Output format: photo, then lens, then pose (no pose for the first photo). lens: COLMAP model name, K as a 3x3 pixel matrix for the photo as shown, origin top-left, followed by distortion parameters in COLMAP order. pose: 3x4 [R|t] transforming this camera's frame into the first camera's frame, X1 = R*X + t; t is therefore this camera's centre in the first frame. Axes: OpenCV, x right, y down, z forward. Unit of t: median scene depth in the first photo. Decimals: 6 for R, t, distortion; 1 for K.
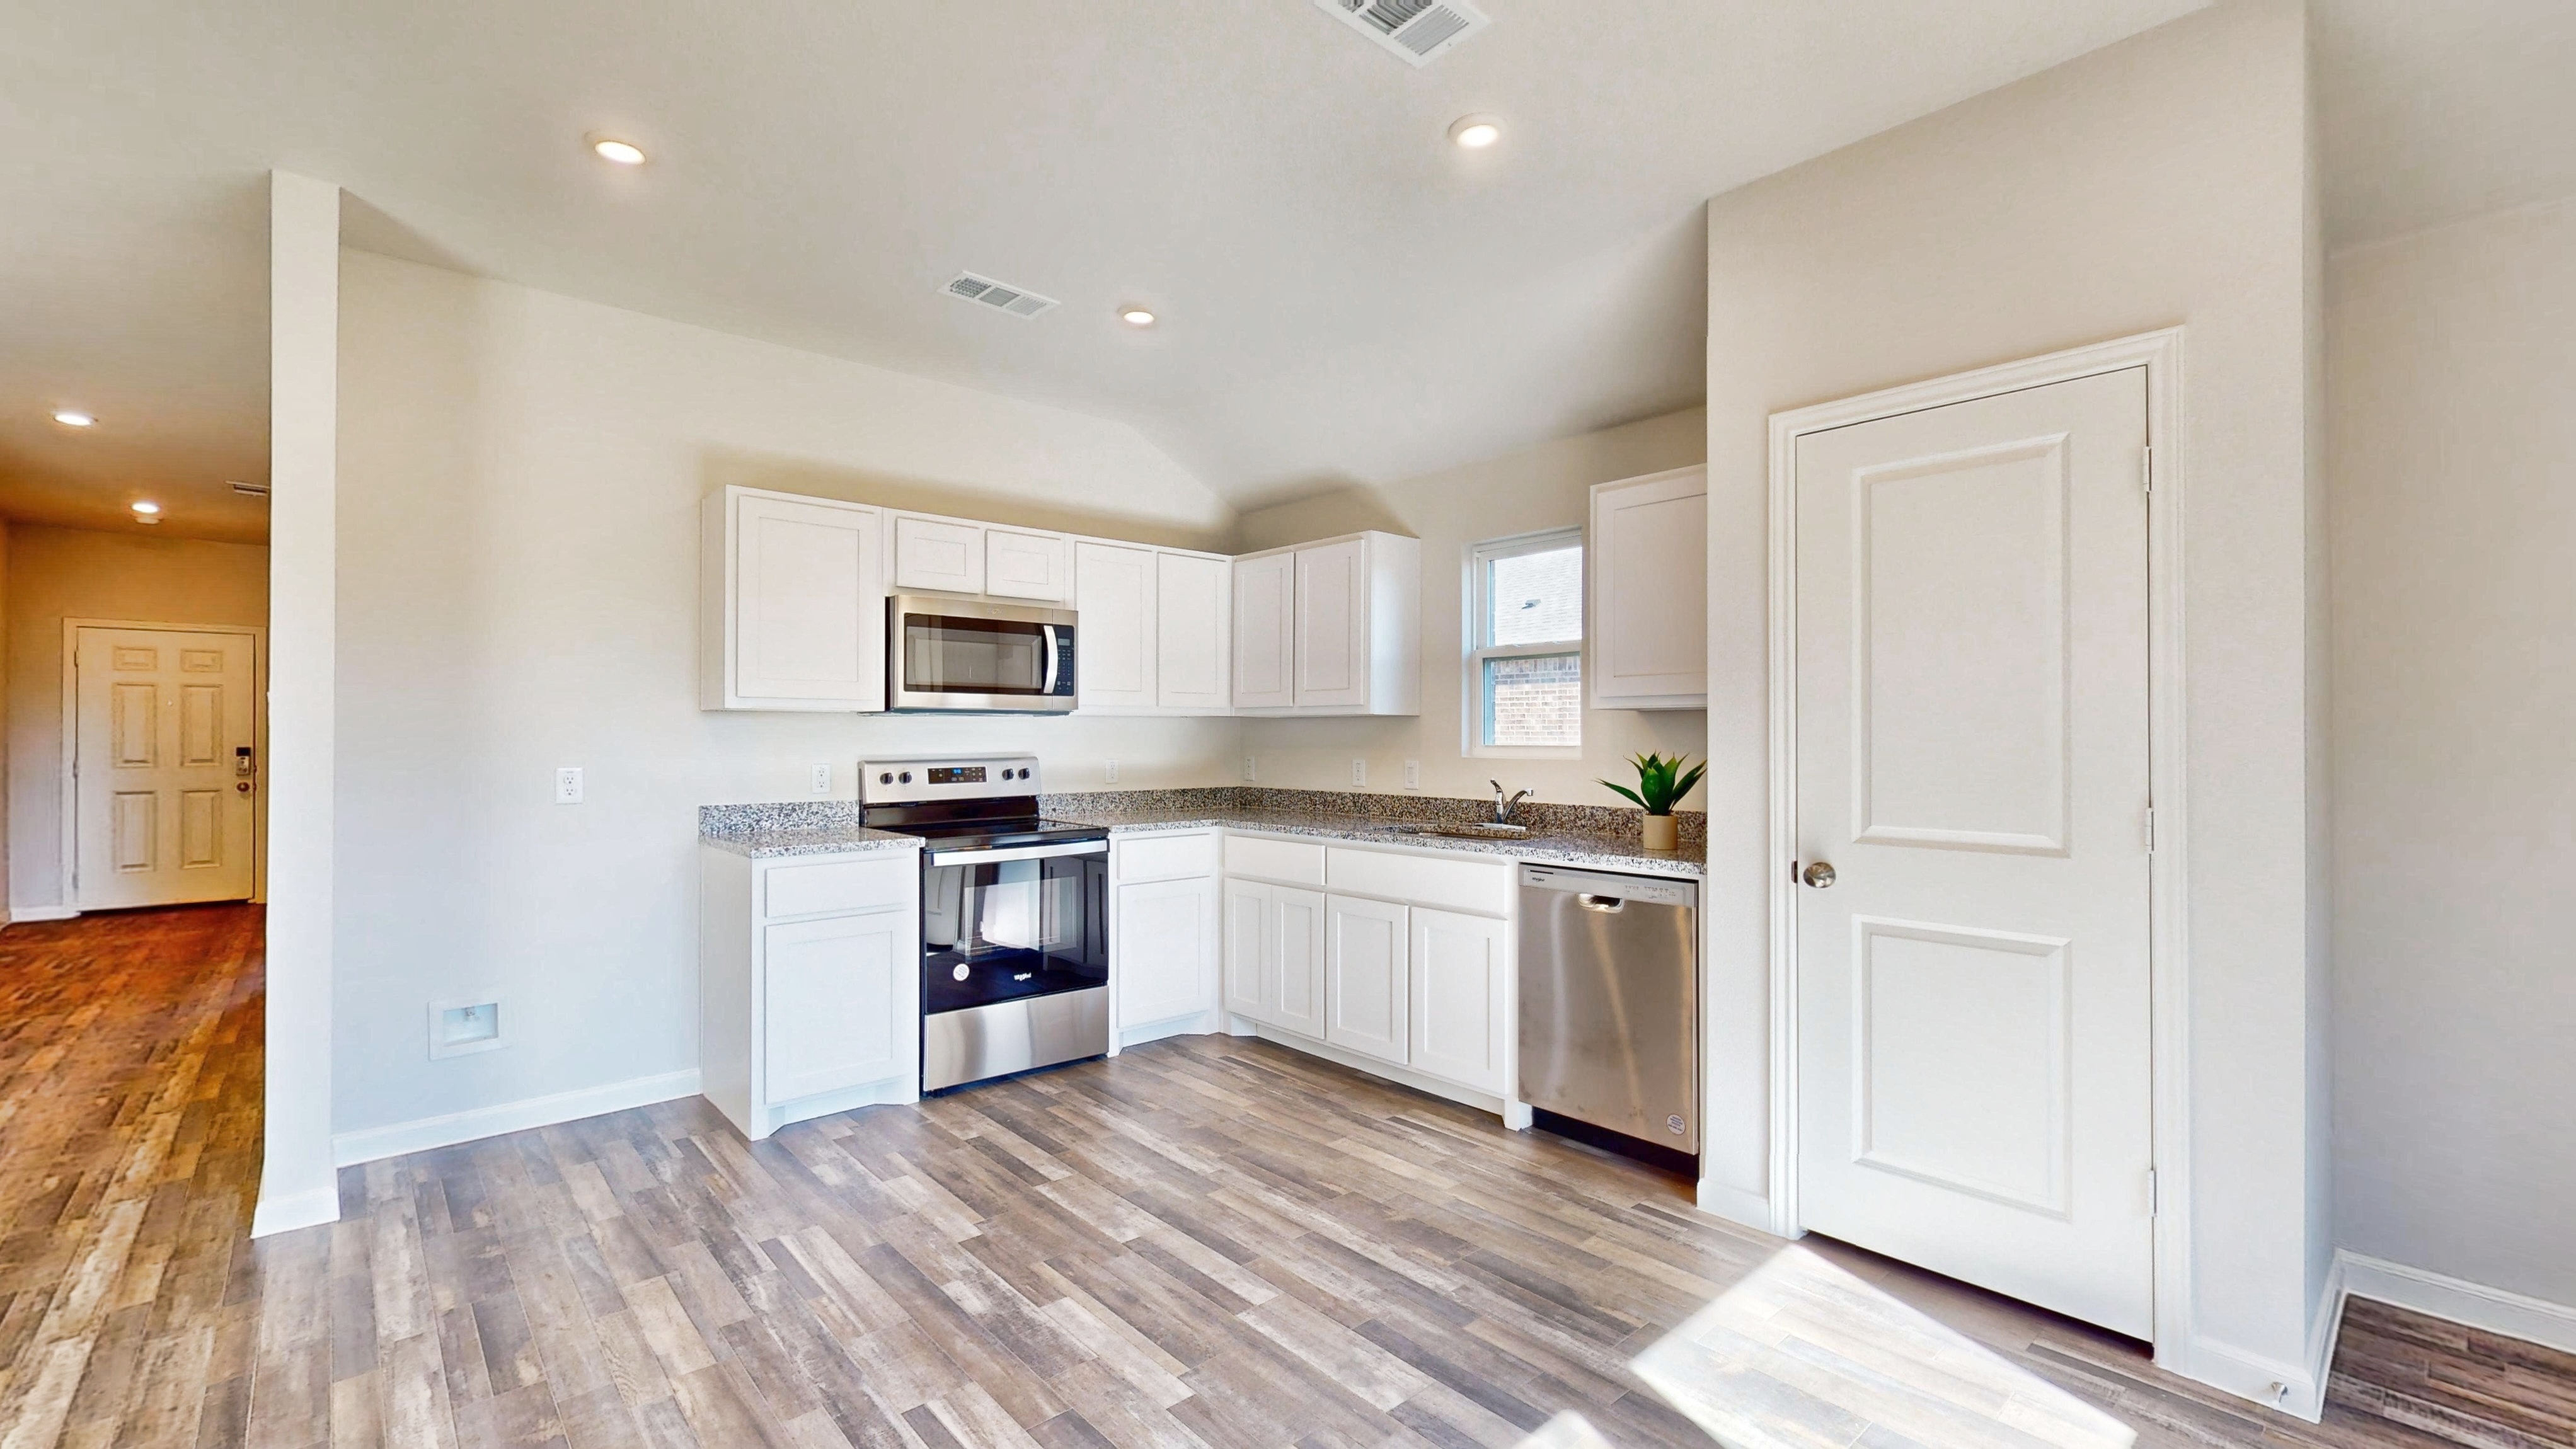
lens RADIAL K [[1068.4, 0, 1289.3], [0, 1068.4, 727.6], [0, 0, 1]] dist [-0.002029, 0.000085]
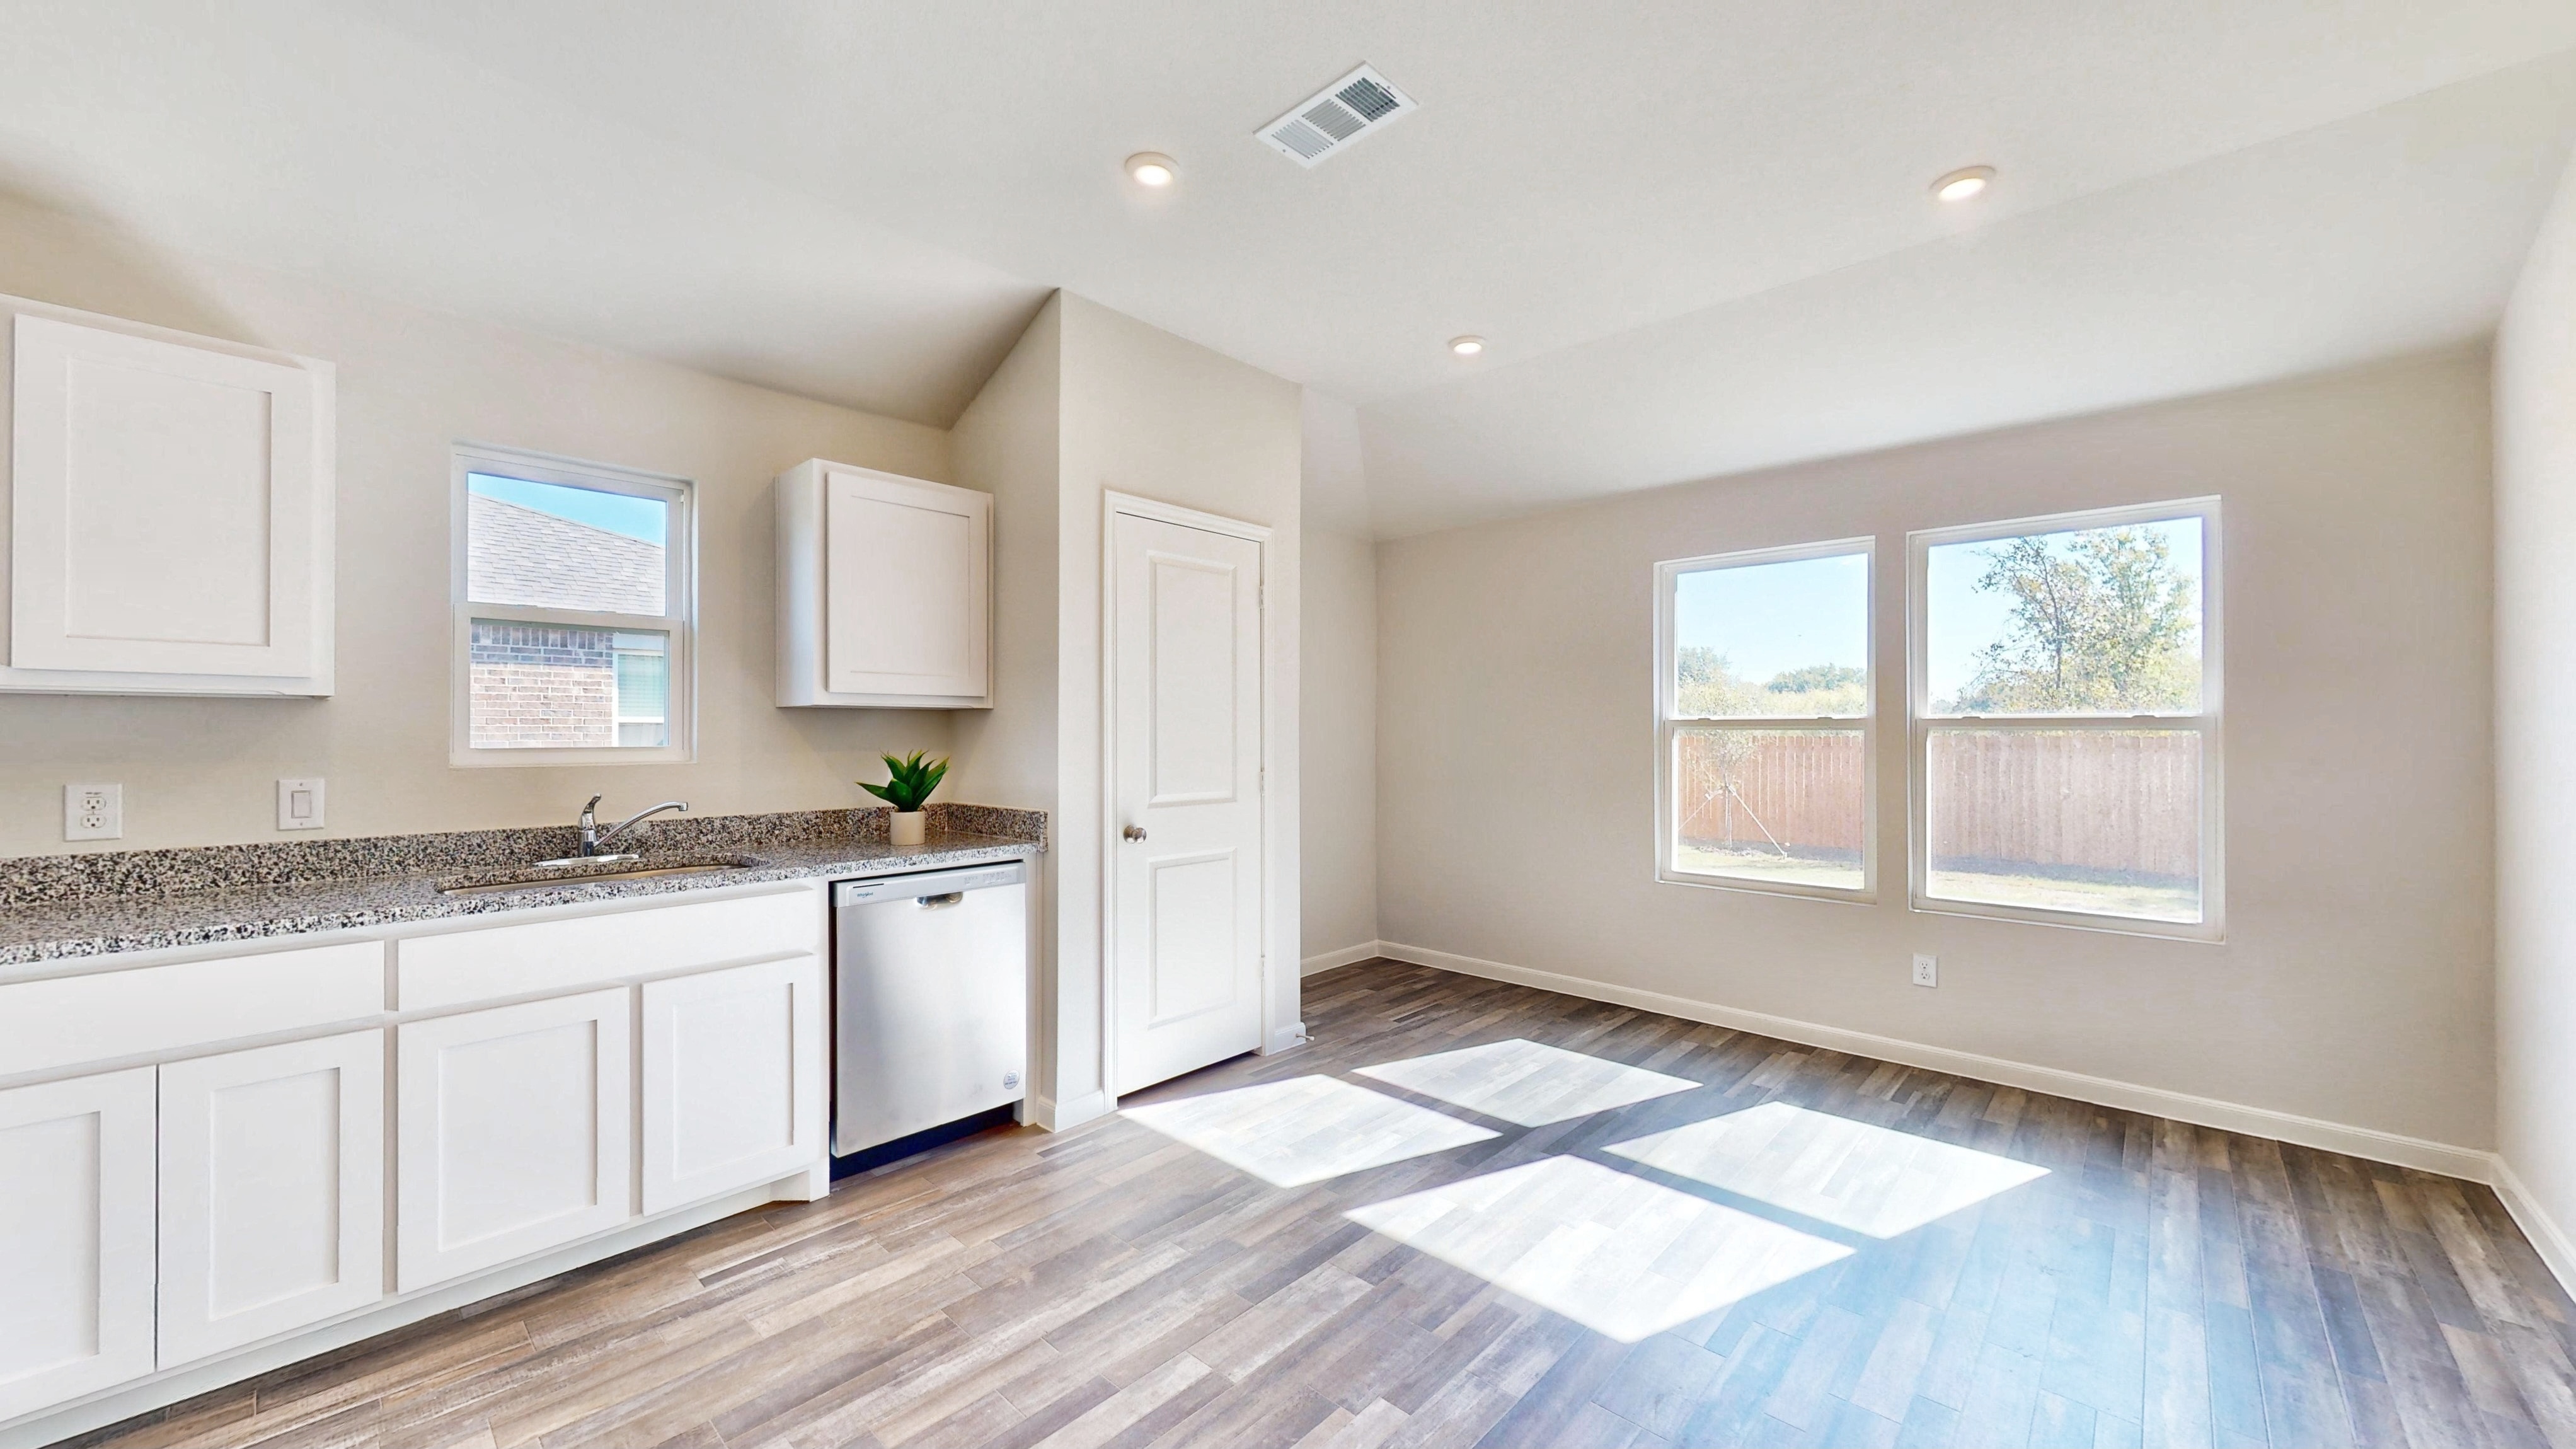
lens RADIAL K [[942.4, 0, 1287.5], [0, 942.4, 727.5], [0, 0, 1]] dist [-0.000945, -0.000002]
pose [[-0.089106, 0.004766, 0.996011, -0.533635], [-0.008420, 0.999949, -0.005538, 0.002812], [-0.995987, -0.008880, -0.089061, 0.652306]]
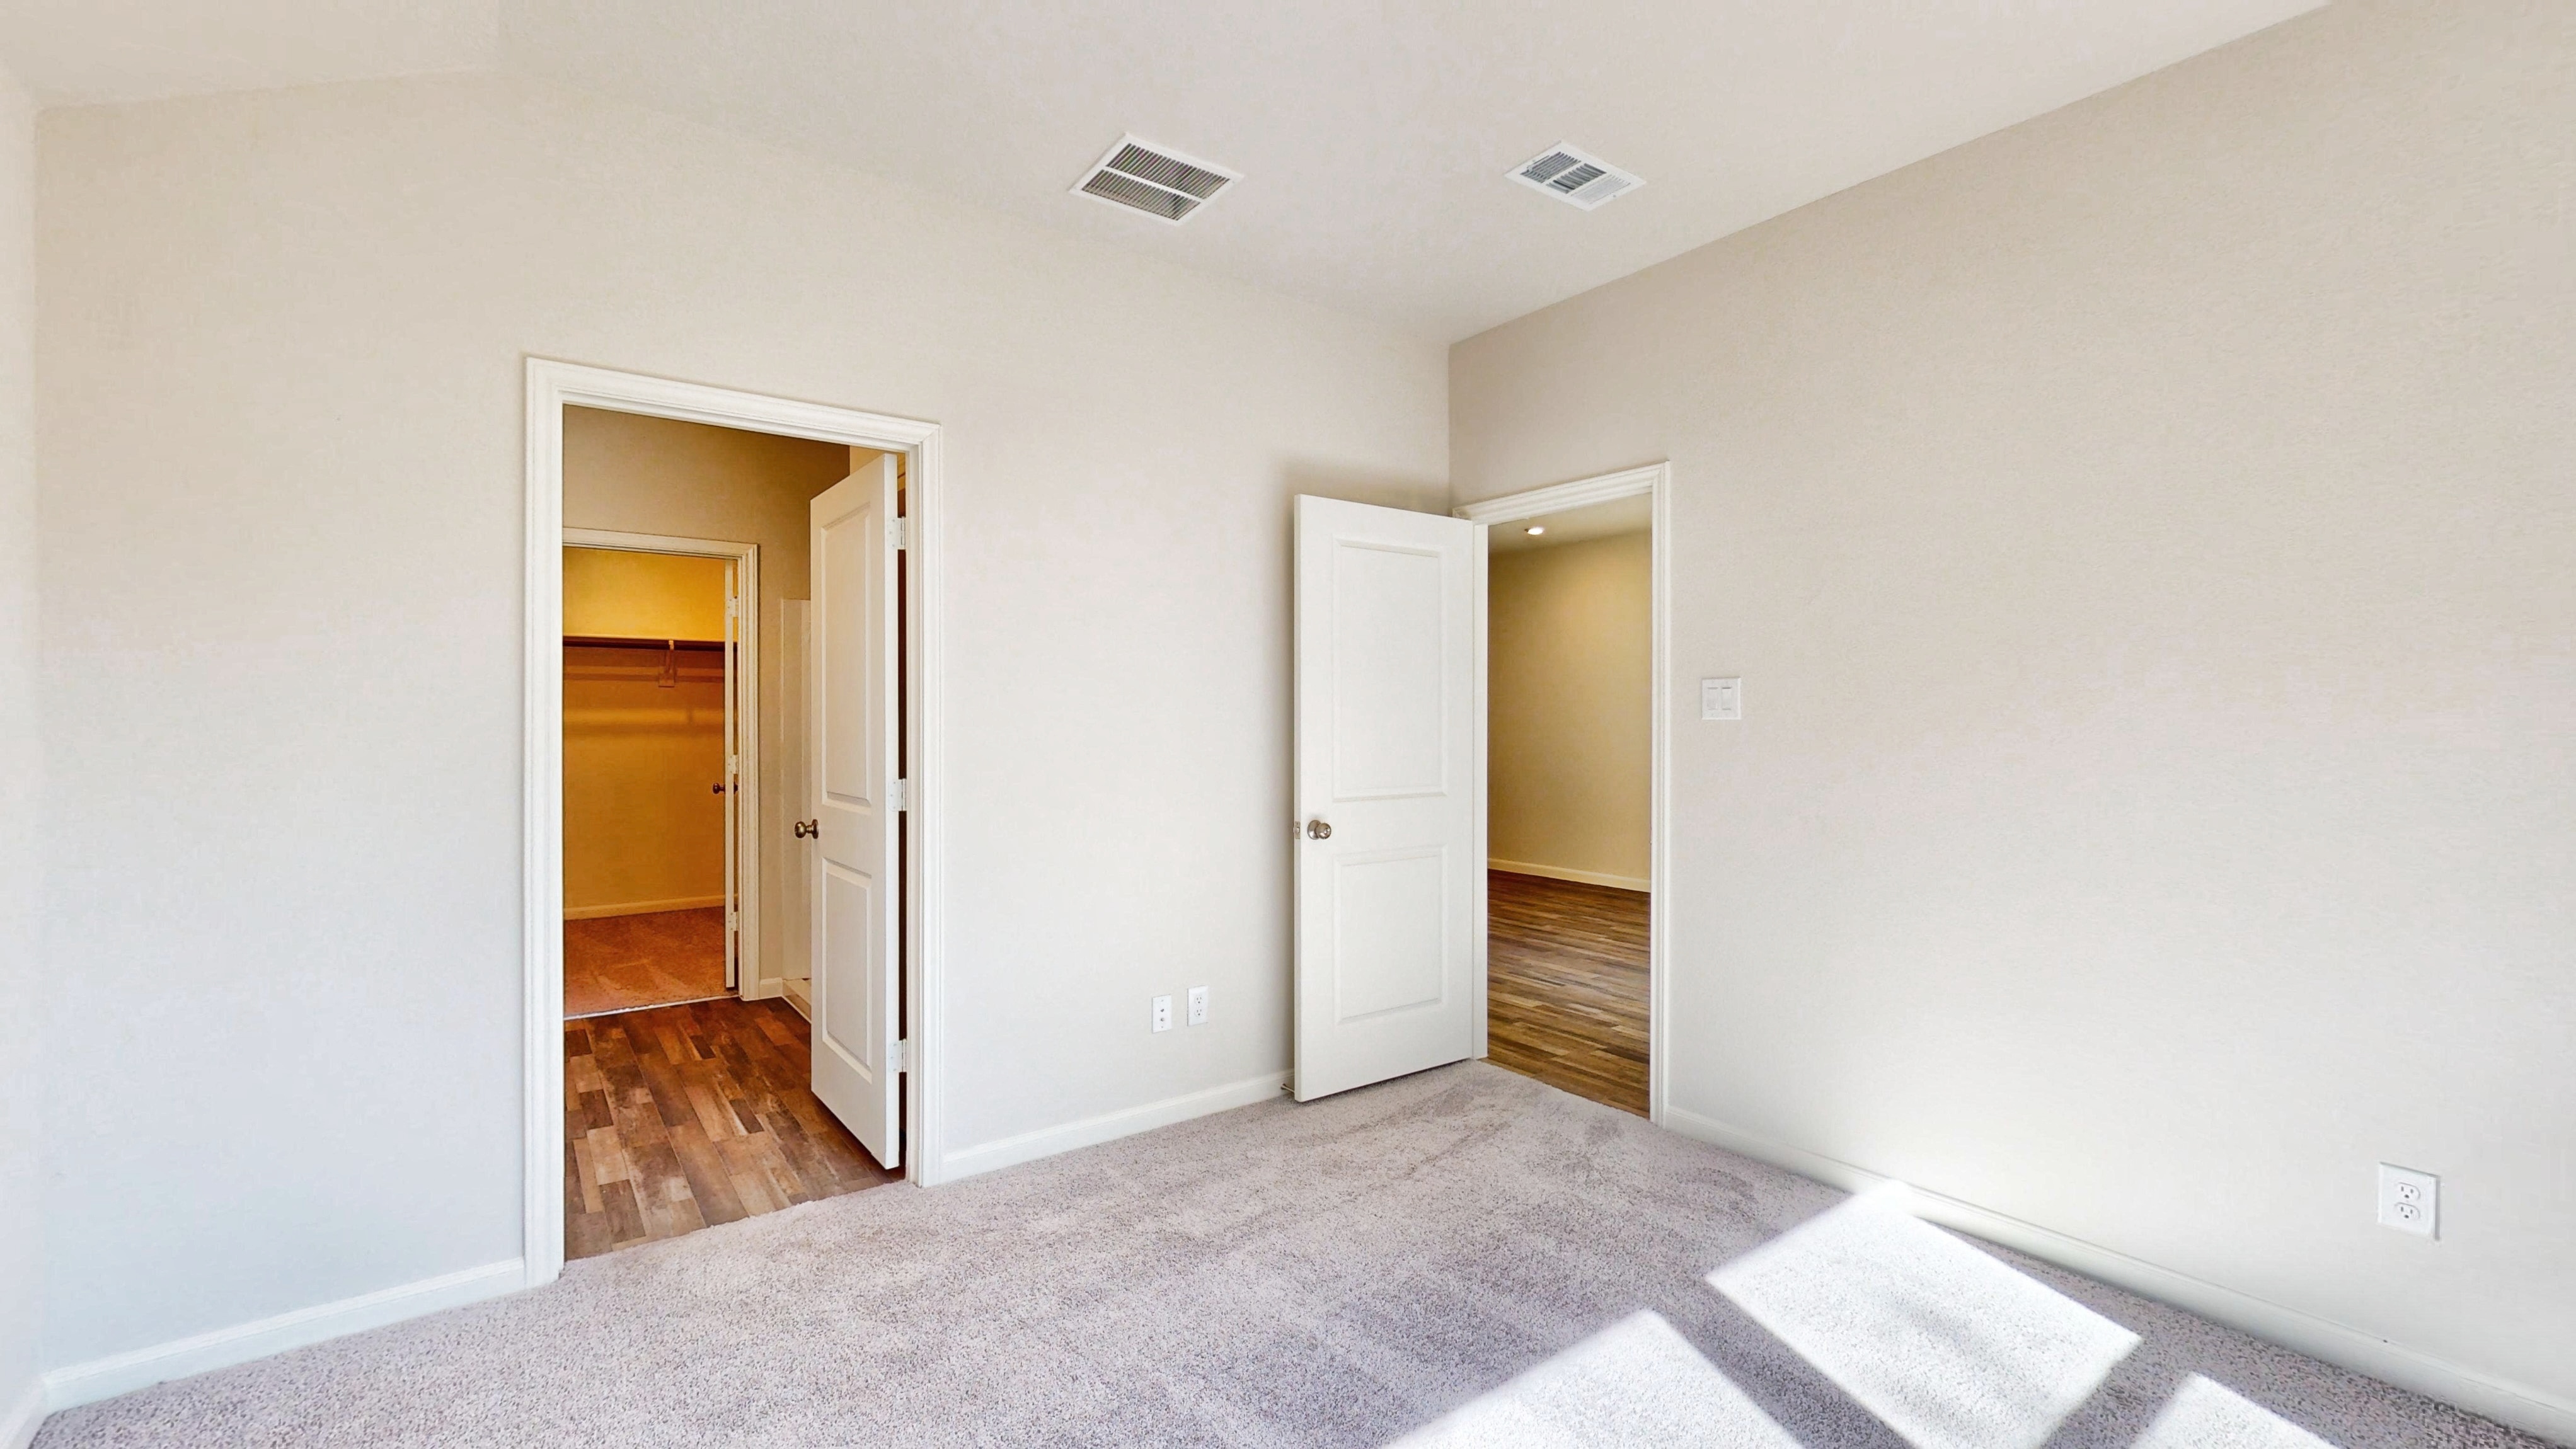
lens RADIAL K [[1068.4, 0, 1289.3], [0, 1068.4, 727.6], [0, 0, 1]] dist [-0.002029, 0.000085]
pose [[-0.996035, -0.004614, 0.088837, -0.880177], [-0.004745, 0.999988, -0.001265, 0.008399], [-0.088830, -0.001682, -0.996045, 1.583331]]
